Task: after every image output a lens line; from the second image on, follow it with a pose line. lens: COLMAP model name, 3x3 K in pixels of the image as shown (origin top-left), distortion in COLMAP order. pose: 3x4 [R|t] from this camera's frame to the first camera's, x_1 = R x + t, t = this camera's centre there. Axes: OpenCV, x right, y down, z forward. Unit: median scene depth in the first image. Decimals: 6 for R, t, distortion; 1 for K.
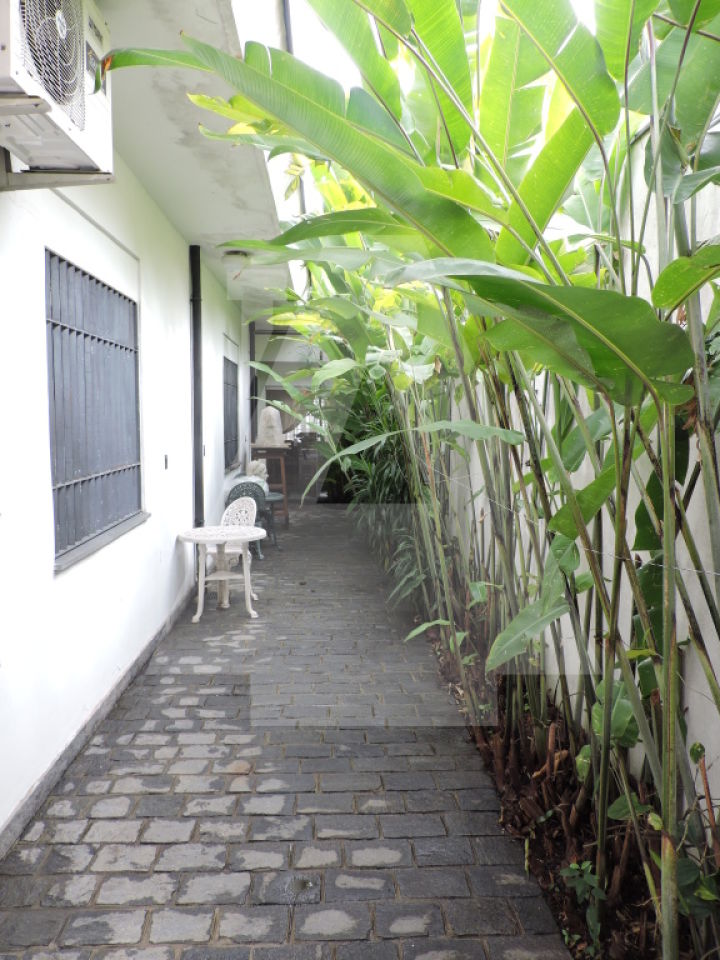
lens RADIAL K [[689.8, 0, 361.9], [0, 689.8, 478.9], [0, 0, 1]] dist [-0.012773, 0.007755]
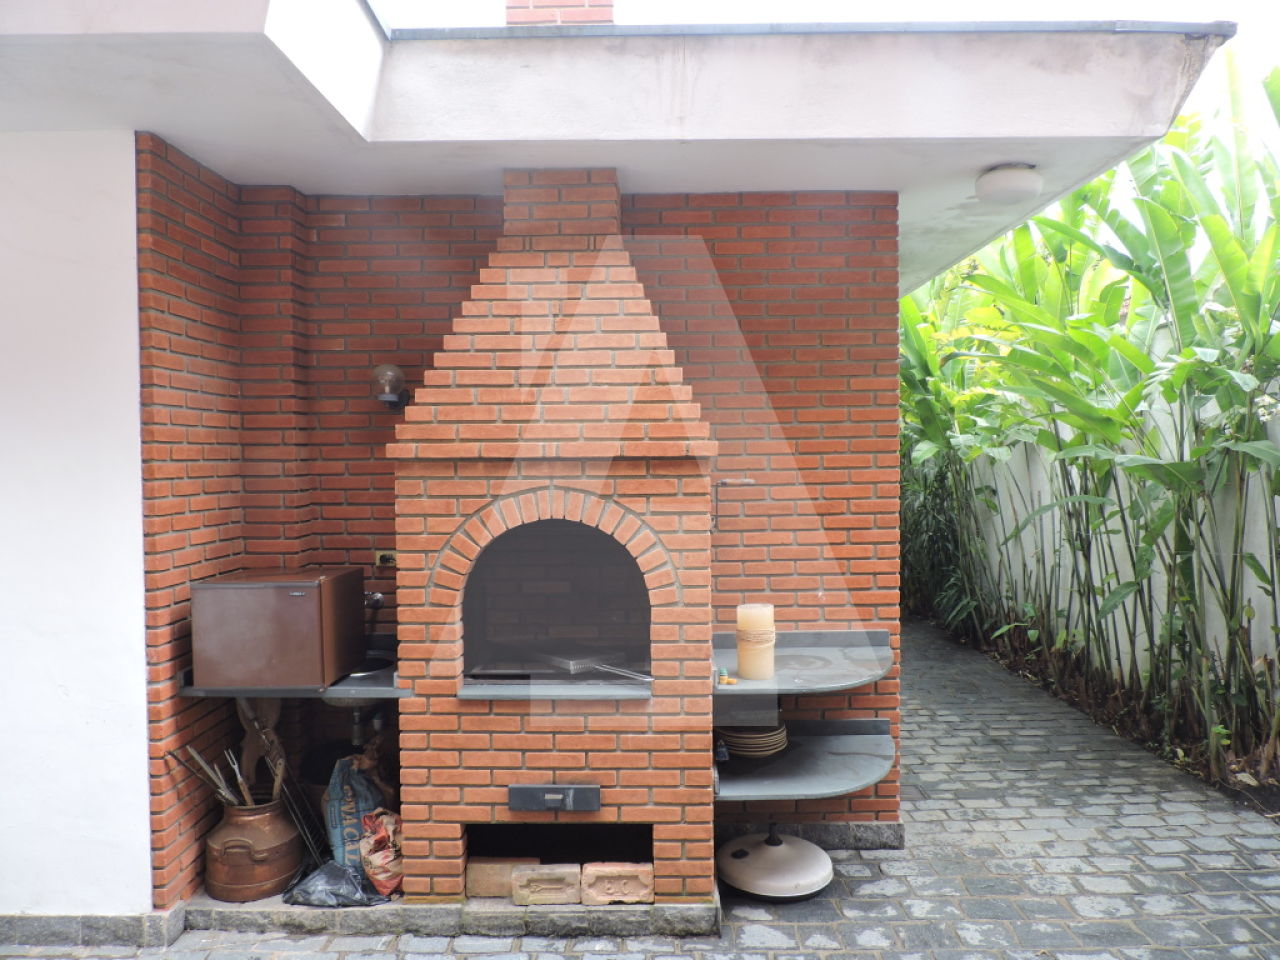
lens RADIAL K [[919.7, 0, 642.5], [0, 919.7, 483.8], [0, 0, 1]] dist [-0.012773, 0.007755]
pose [[0.997727, -0.031635, -0.059504, -0.873749], [0.028170, 0.997908, -0.058196, 0.005955], [0.061221, 0.056387, 0.996530, -1.576726]]
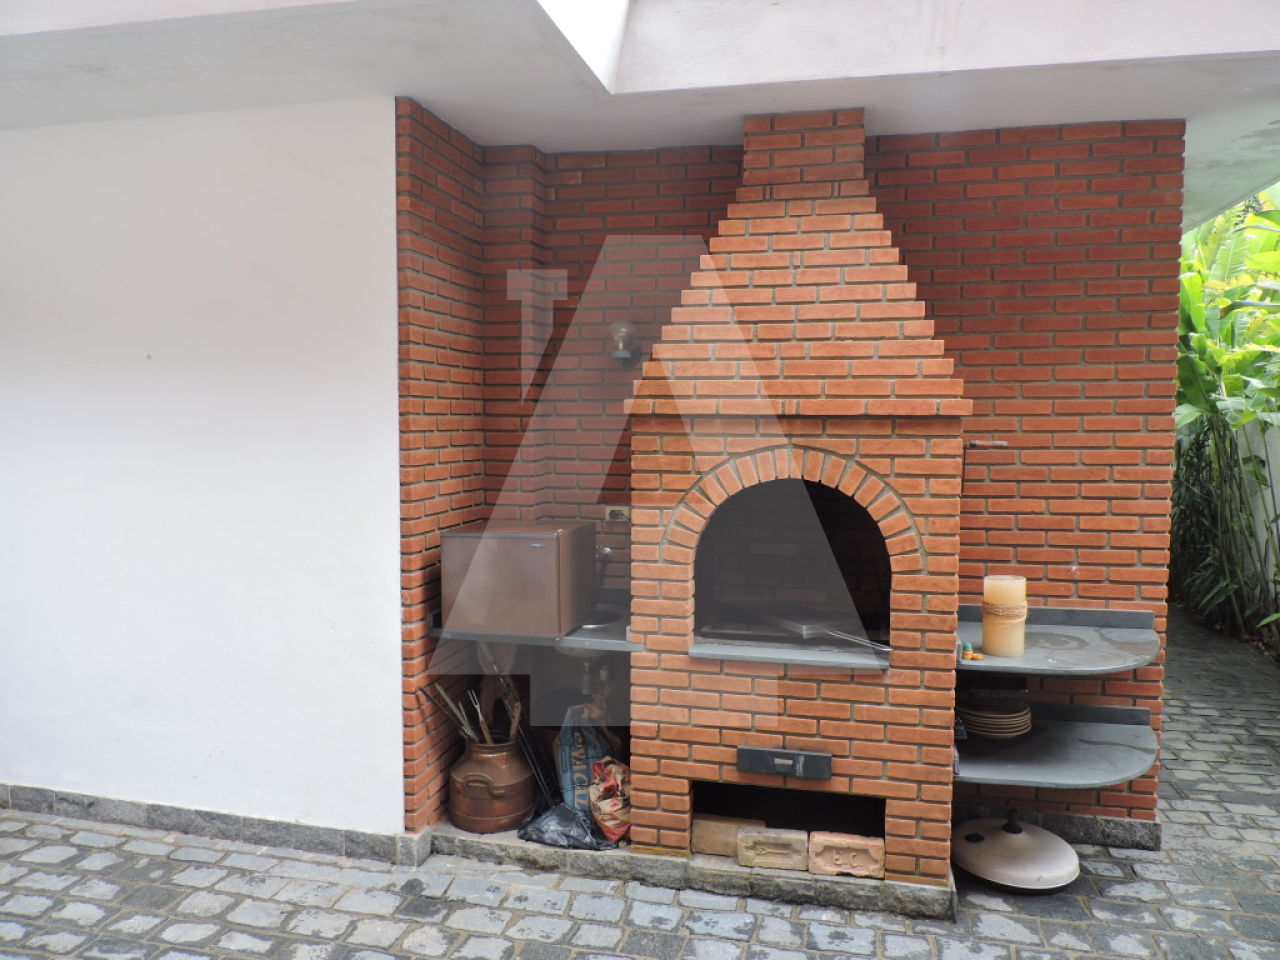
lens RADIAL K [[919.7, 0, 643.1], [0, 919.7, 483.8], [0, 0, 1]] dist [-0.012773, 0.007755]
pose [[0.962758, -0.002595, -0.270351, -0.934951], [-0.002838, 0.999802, -0.019704, 0.008662], [0.270348, 0.019737, 0.962560, -1.551442]]
